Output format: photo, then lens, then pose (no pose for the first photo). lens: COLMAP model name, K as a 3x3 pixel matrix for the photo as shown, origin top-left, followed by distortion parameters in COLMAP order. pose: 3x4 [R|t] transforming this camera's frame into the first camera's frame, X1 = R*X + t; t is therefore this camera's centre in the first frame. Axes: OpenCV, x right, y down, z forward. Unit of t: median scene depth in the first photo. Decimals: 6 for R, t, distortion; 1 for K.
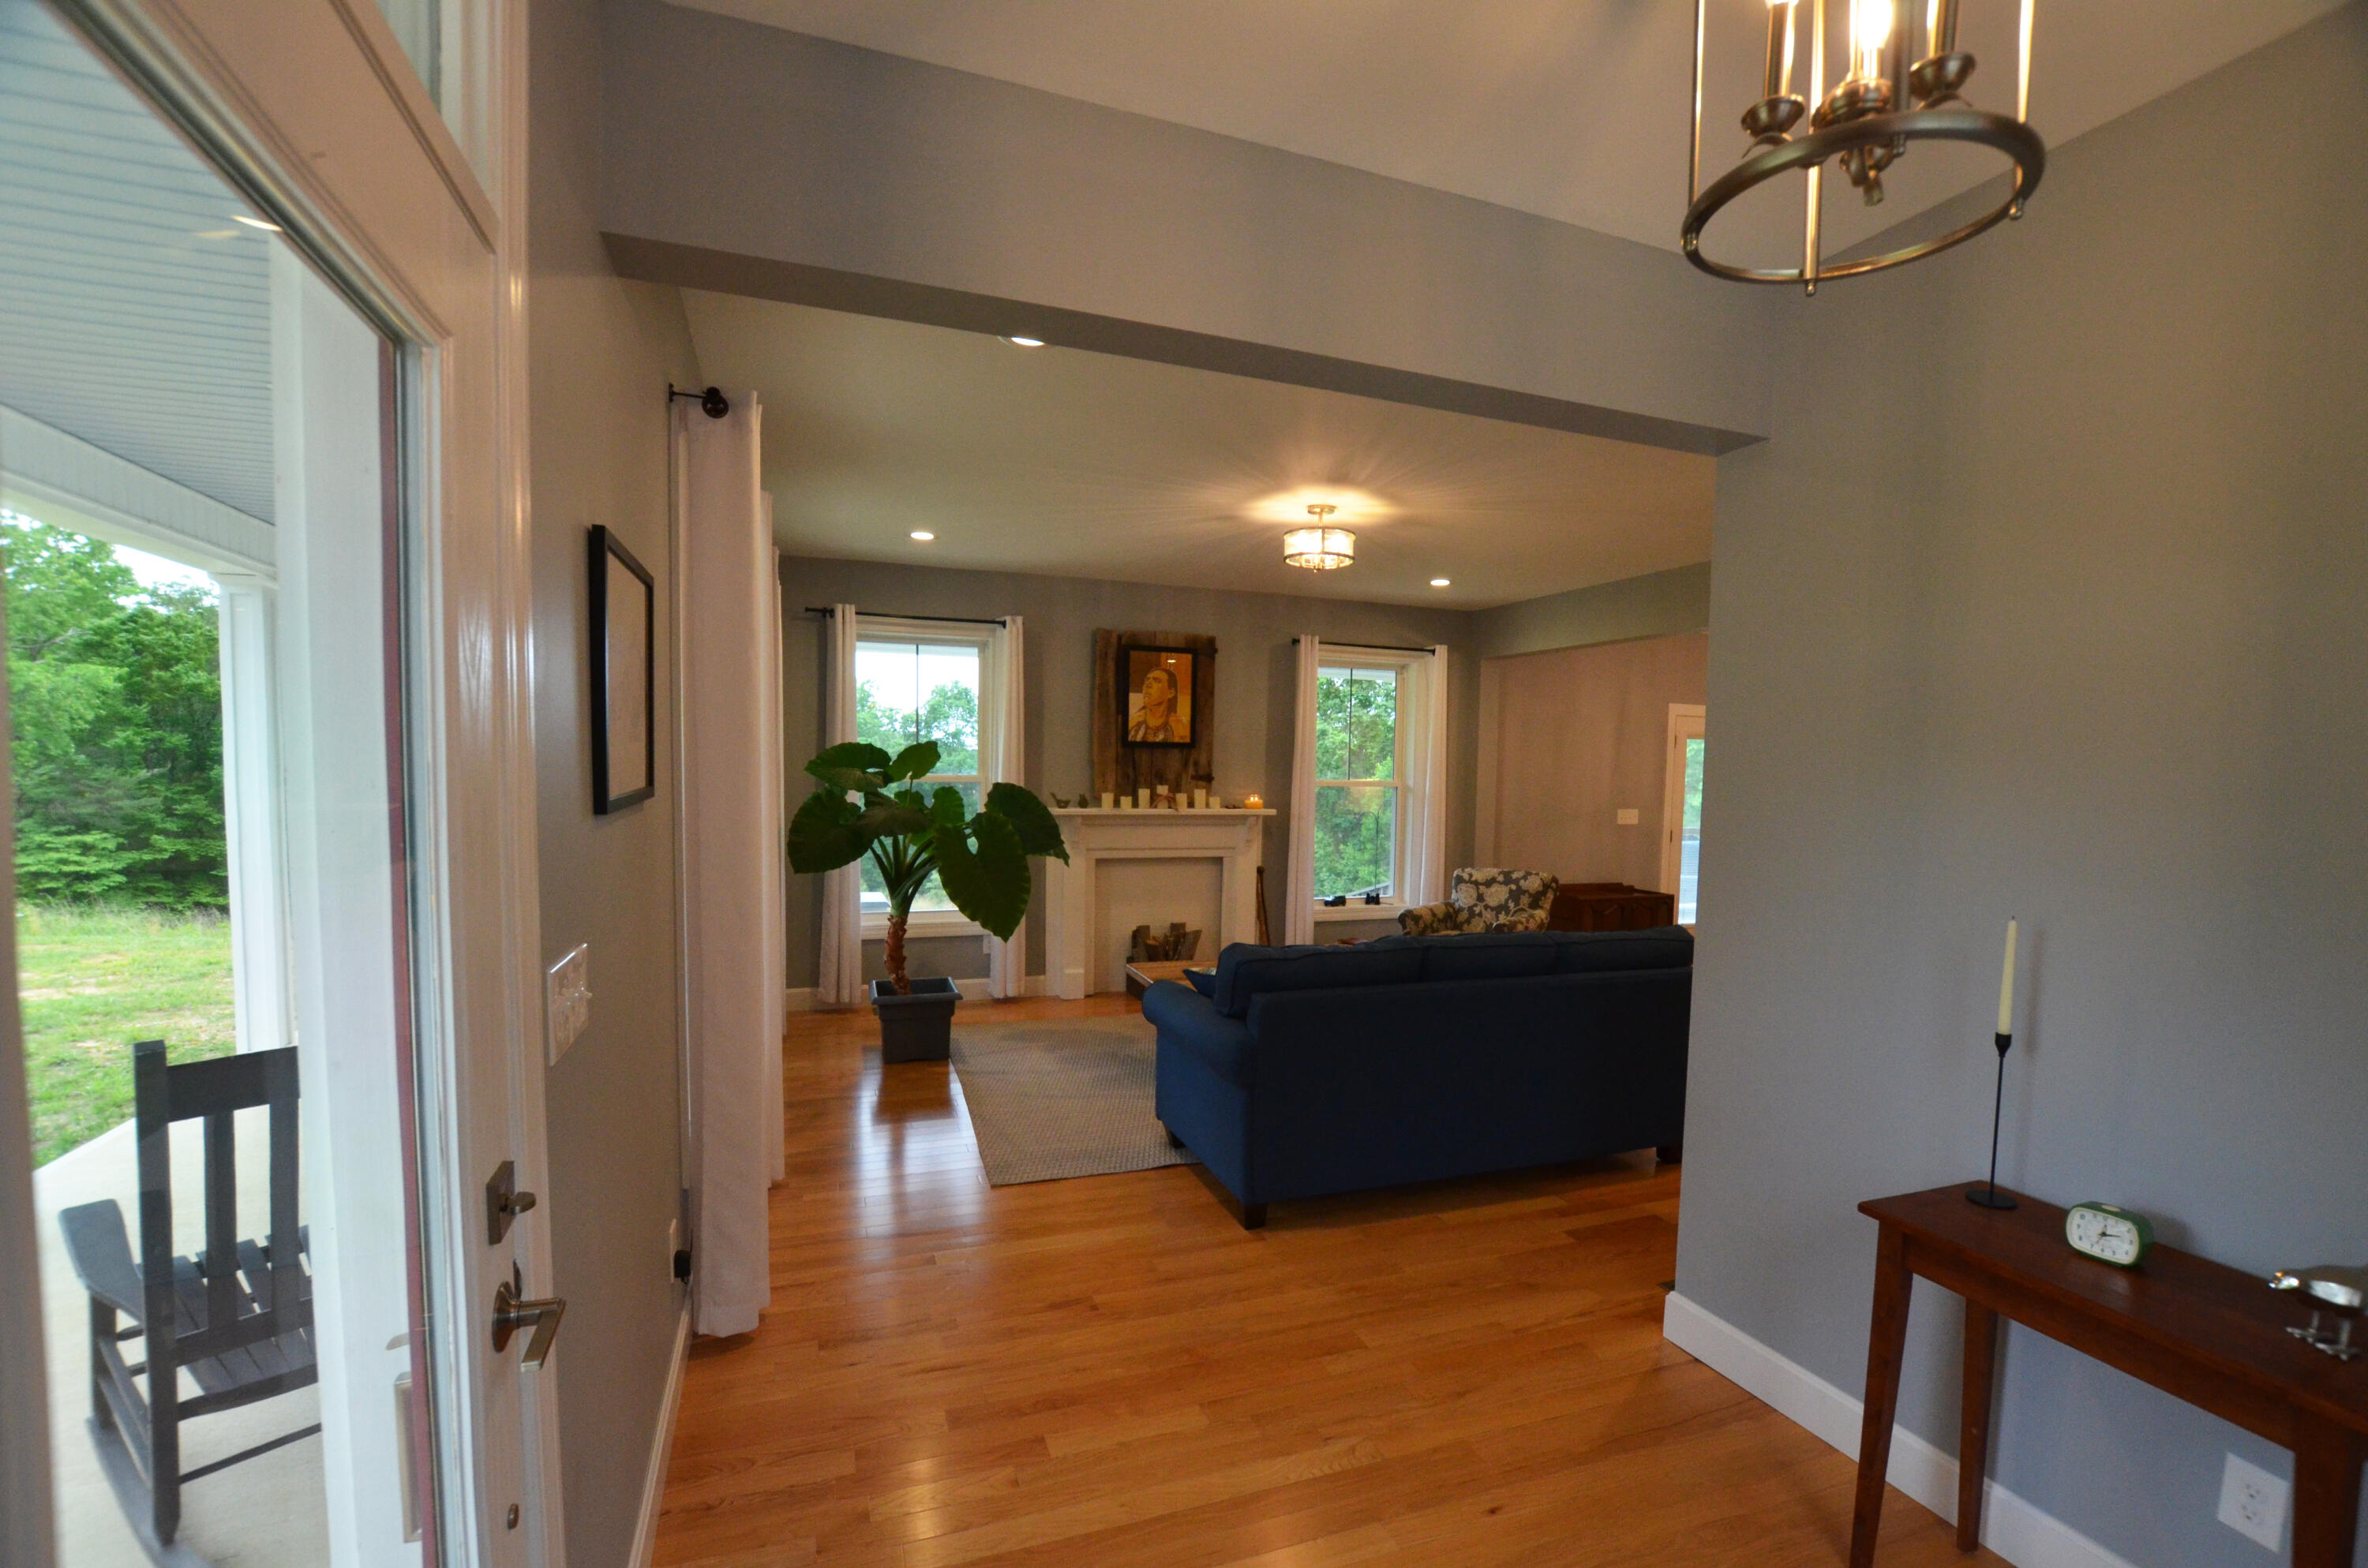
lens RADIAL K [[1046.5, 0, 1229.9], [0, 1046.5, 832.8], [0, 0, 1]] dist [-0.050524, 0.000343]
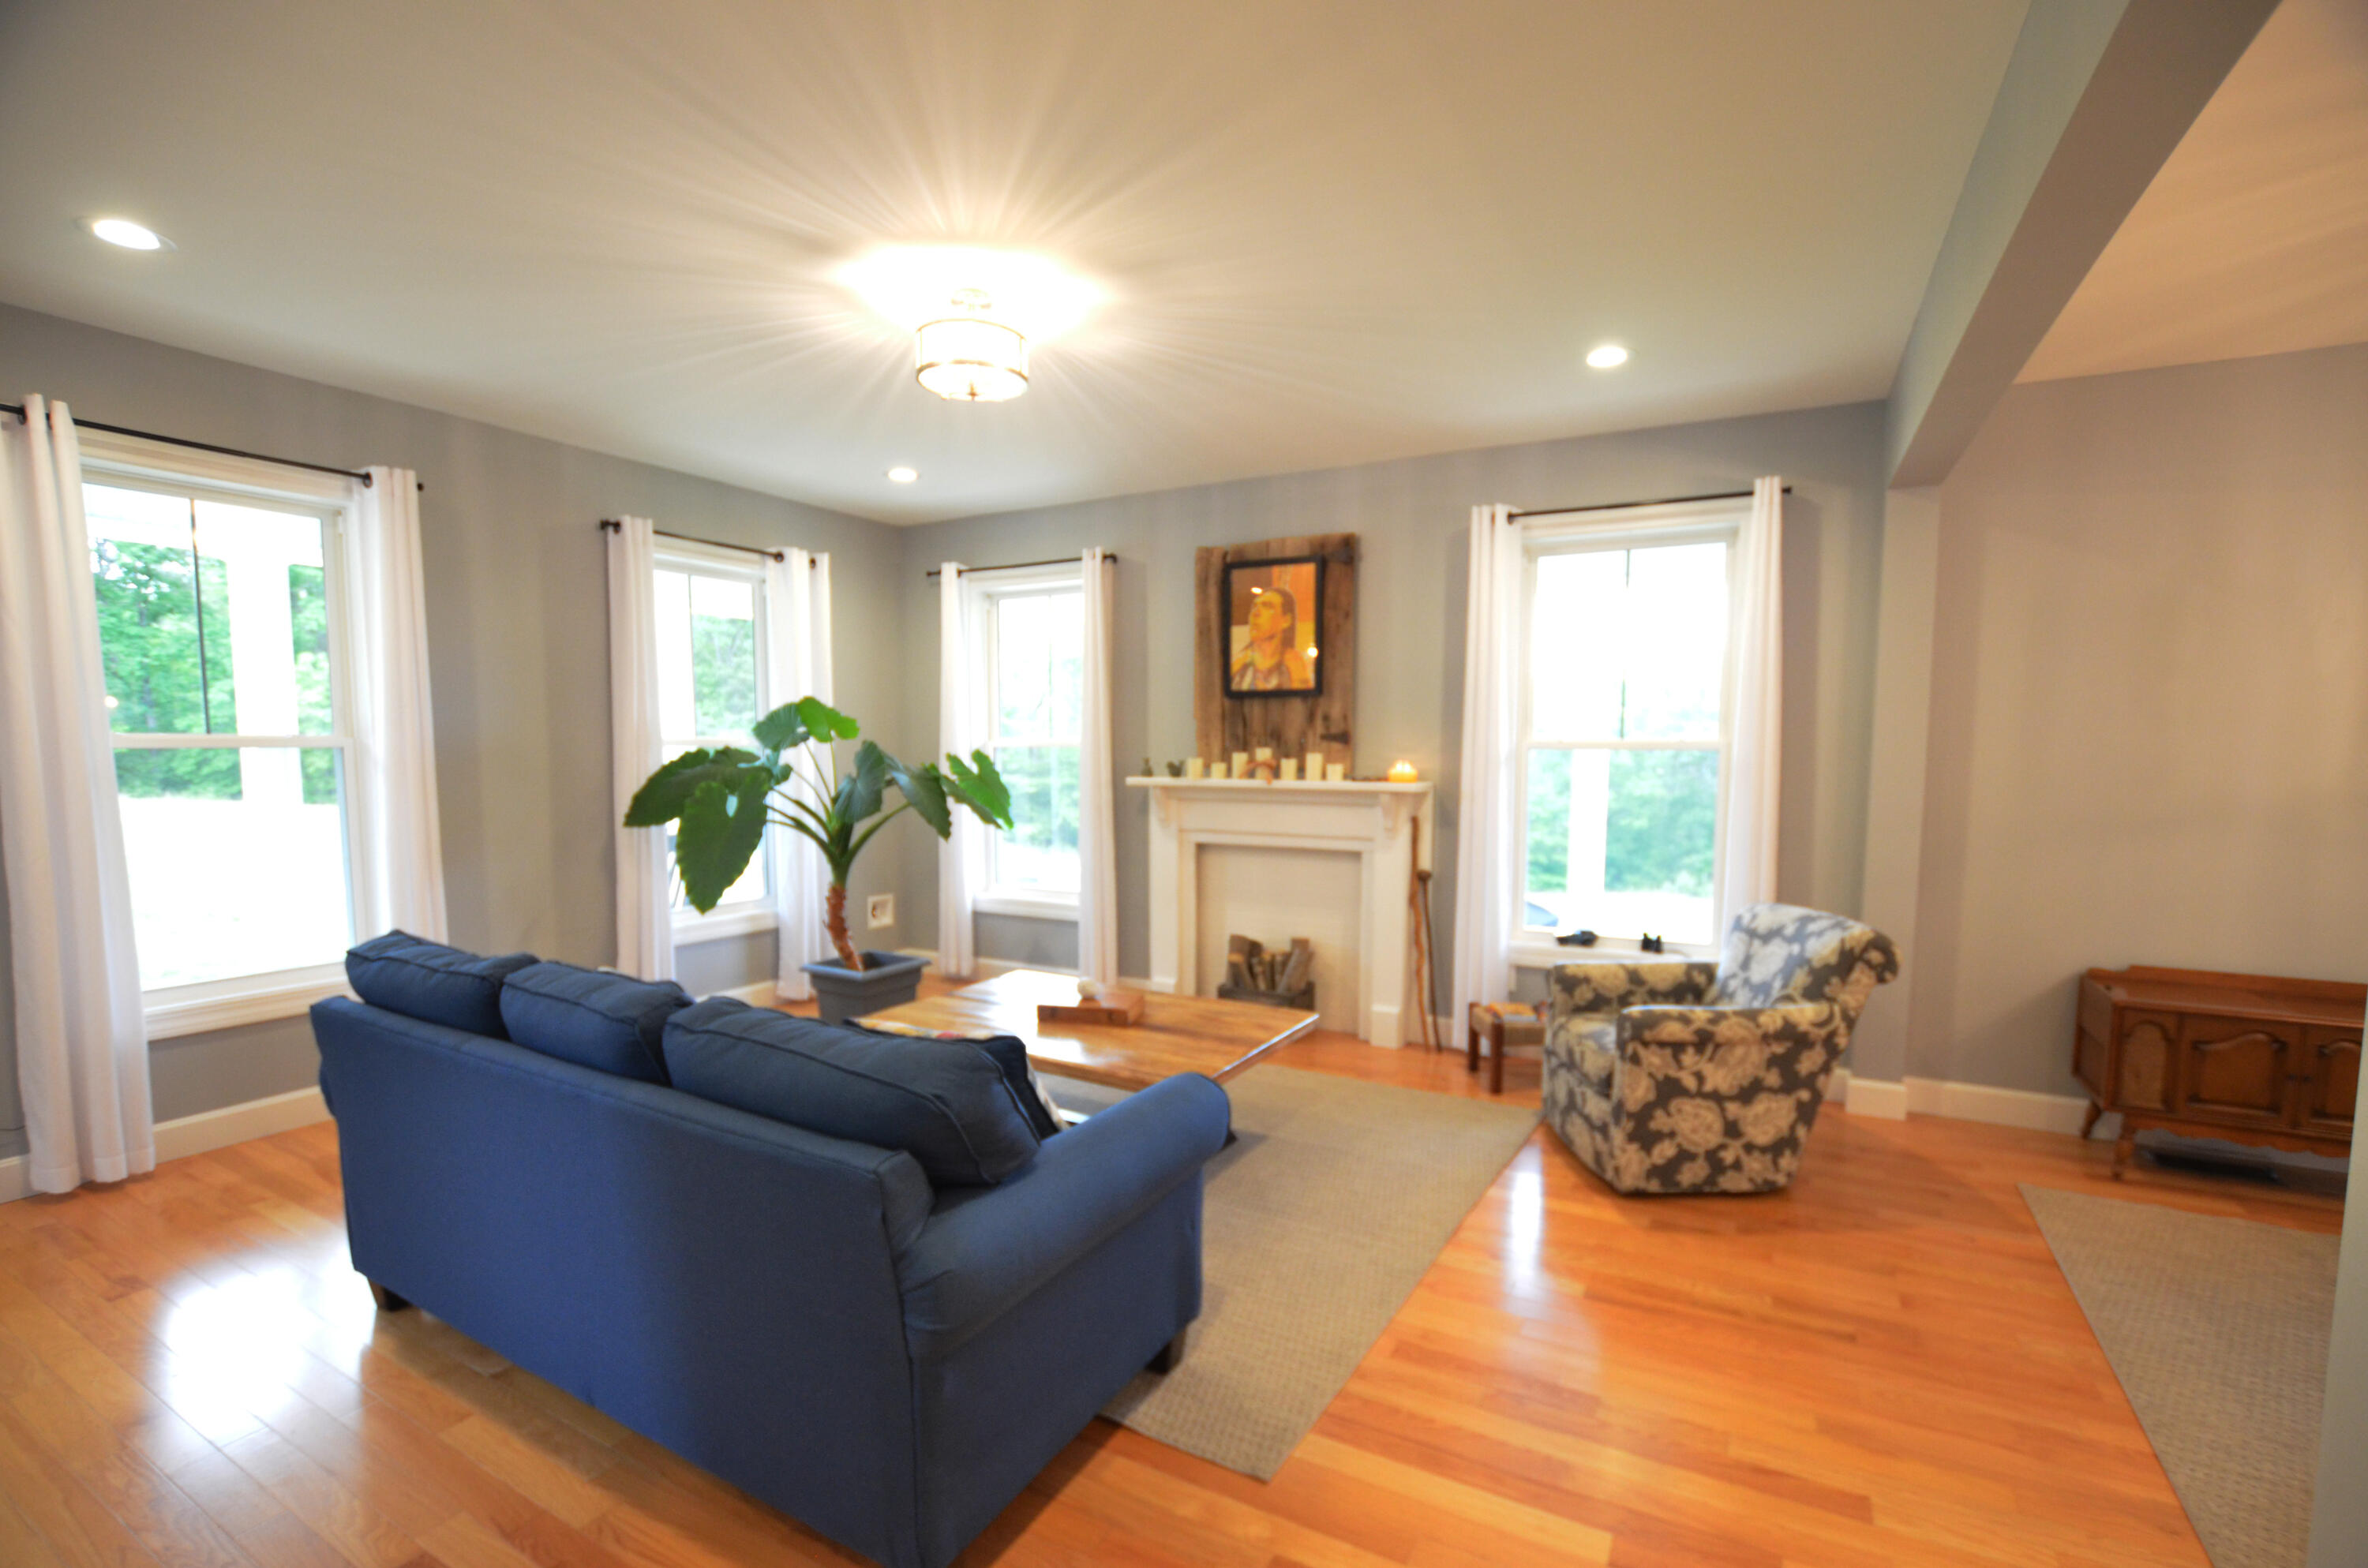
lens RADIAL K [[1055.4, 0, 1185.8], [0, 1055.4, 835.5], [0, 0, 1]] dist [-0.032901, 0.006546]
pose [[0.639672, 0.050865, -0.766963, 0.473455], [-0.039859, 0.998661, 0.032986, -0.006260], [0.767614, 0.009470, 0.640843, 0.482460]]
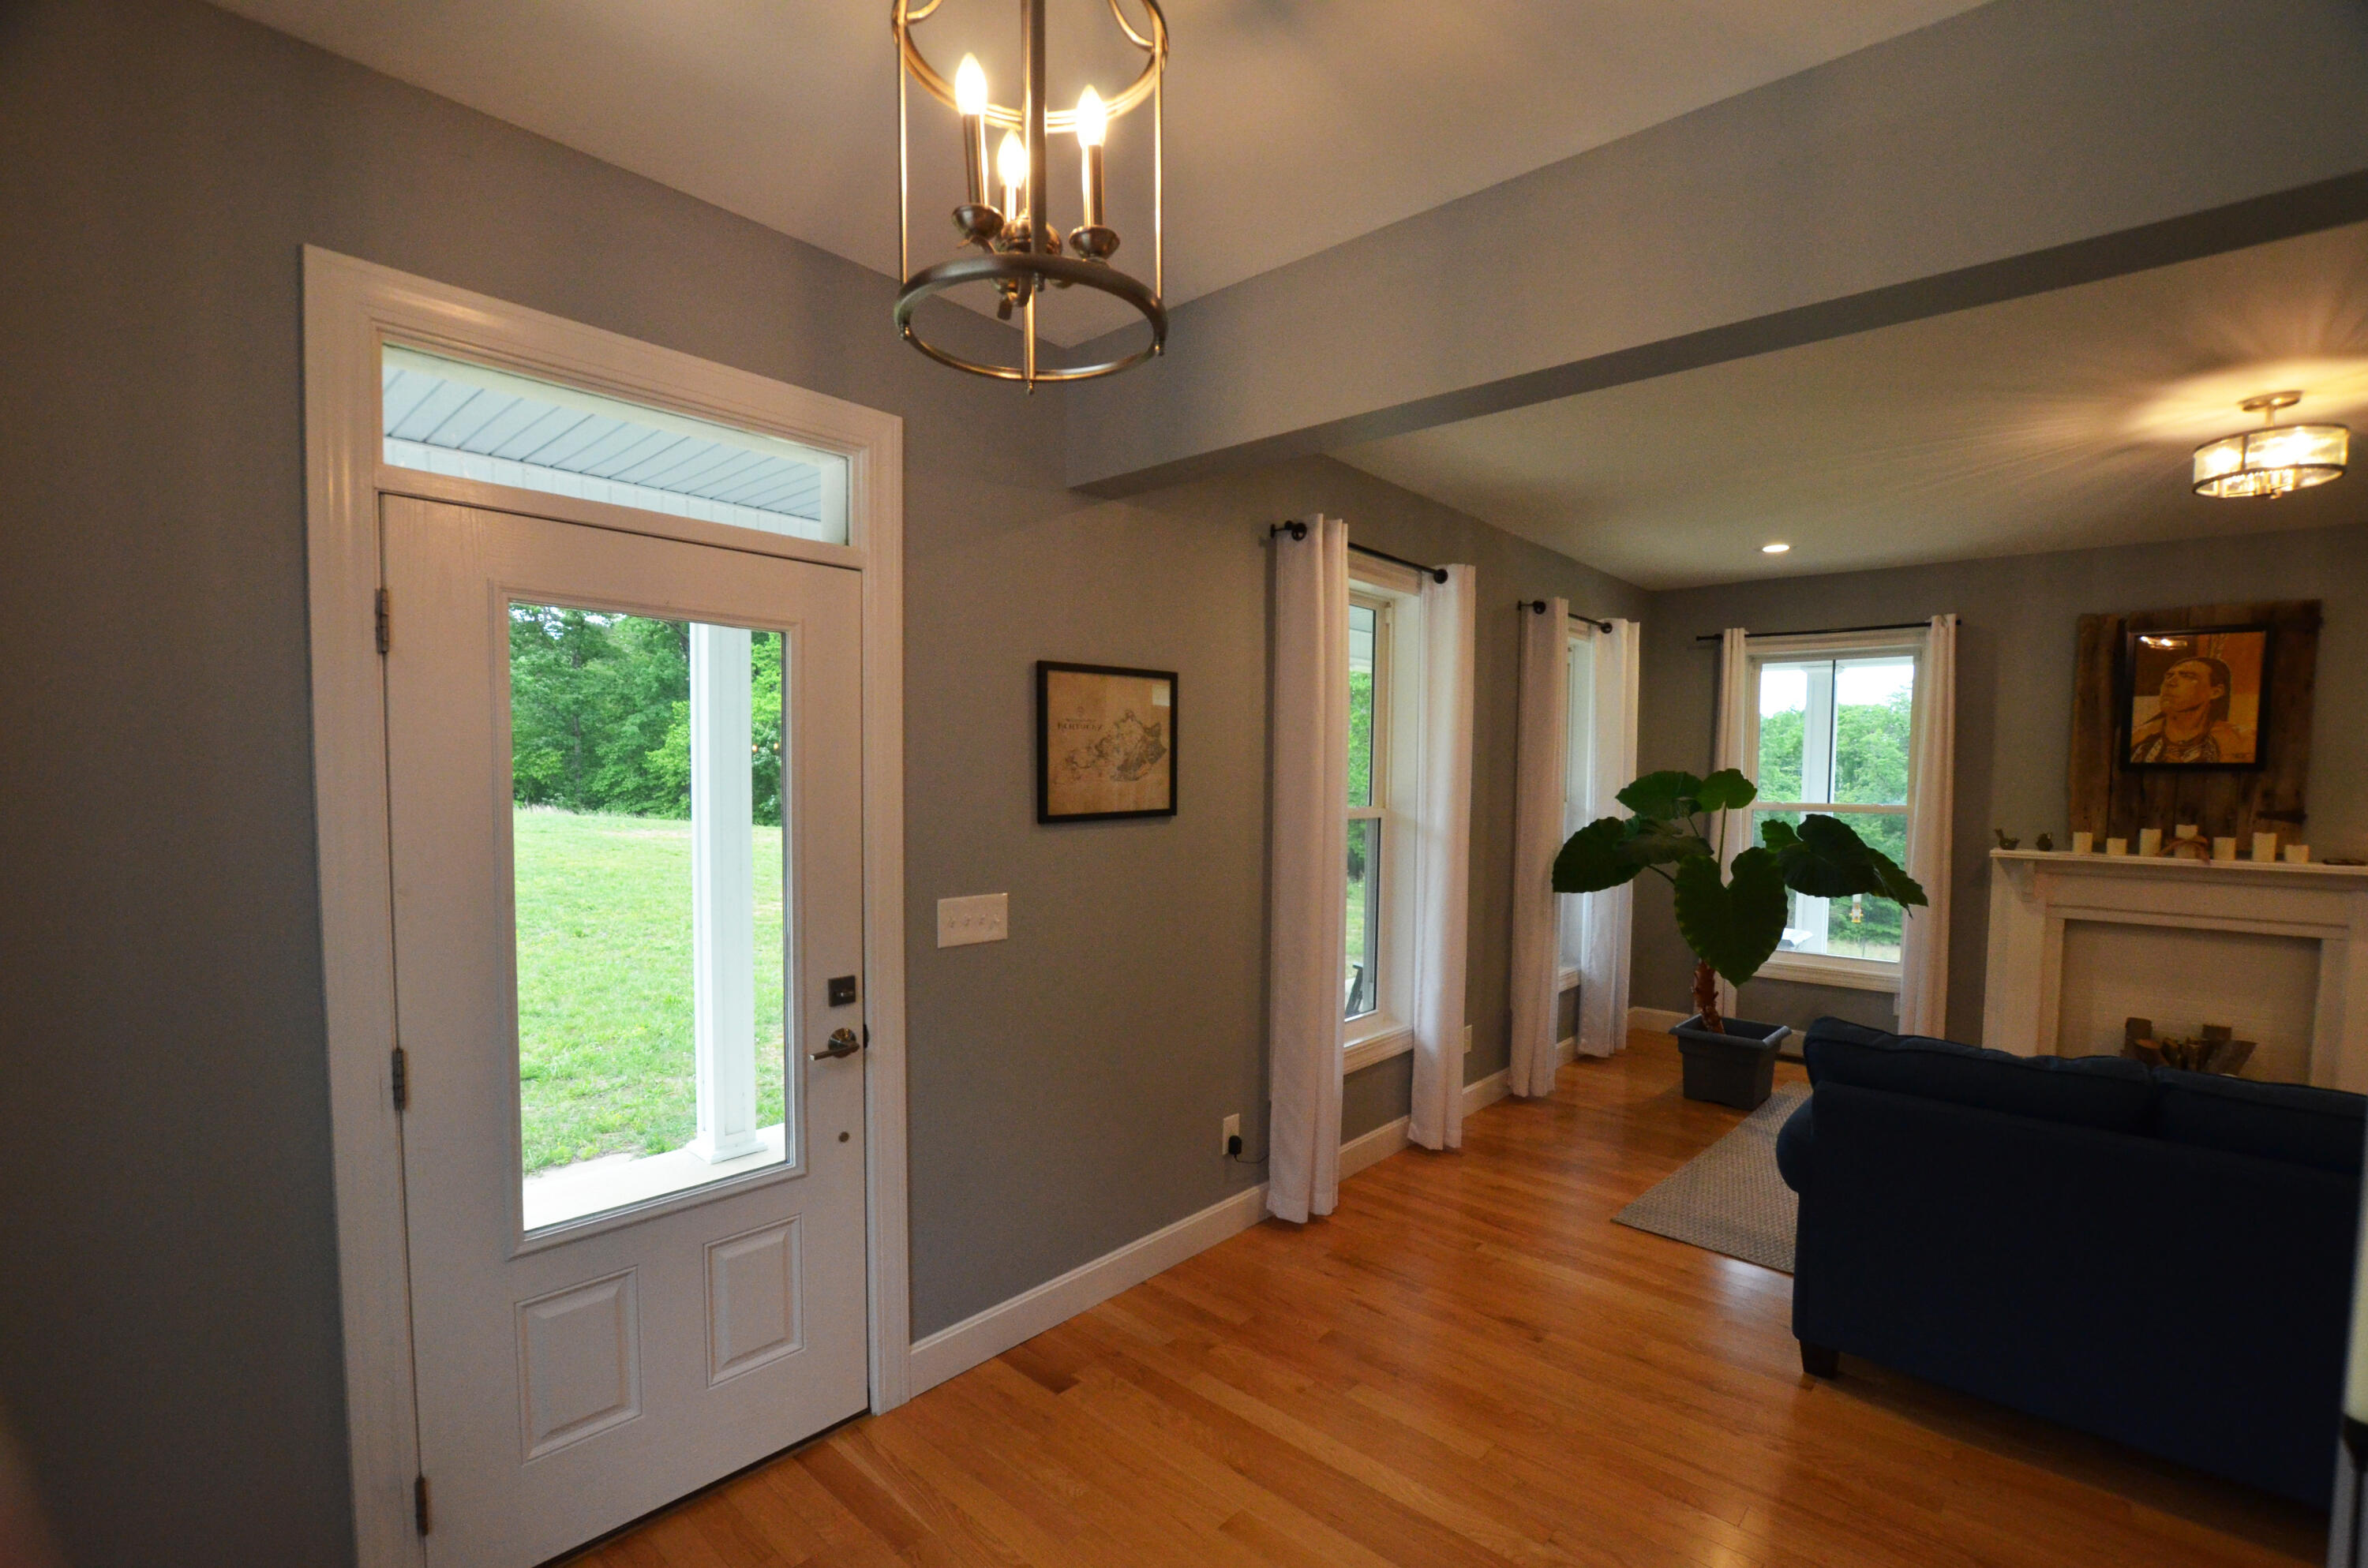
lens RADIAL K [[1055.4, 0, 1185.8], [0, 1055.4, 835.5], [0, 0, 1]] dist [-0.032901, 0.006546]
pose [[0.448954, 0.042223, -0.892556, 0.250484], [-0.060212, 0.998042, 0.016926, -0.009516], [0.891524, 0.046143, 0.450618, 0.090690]]
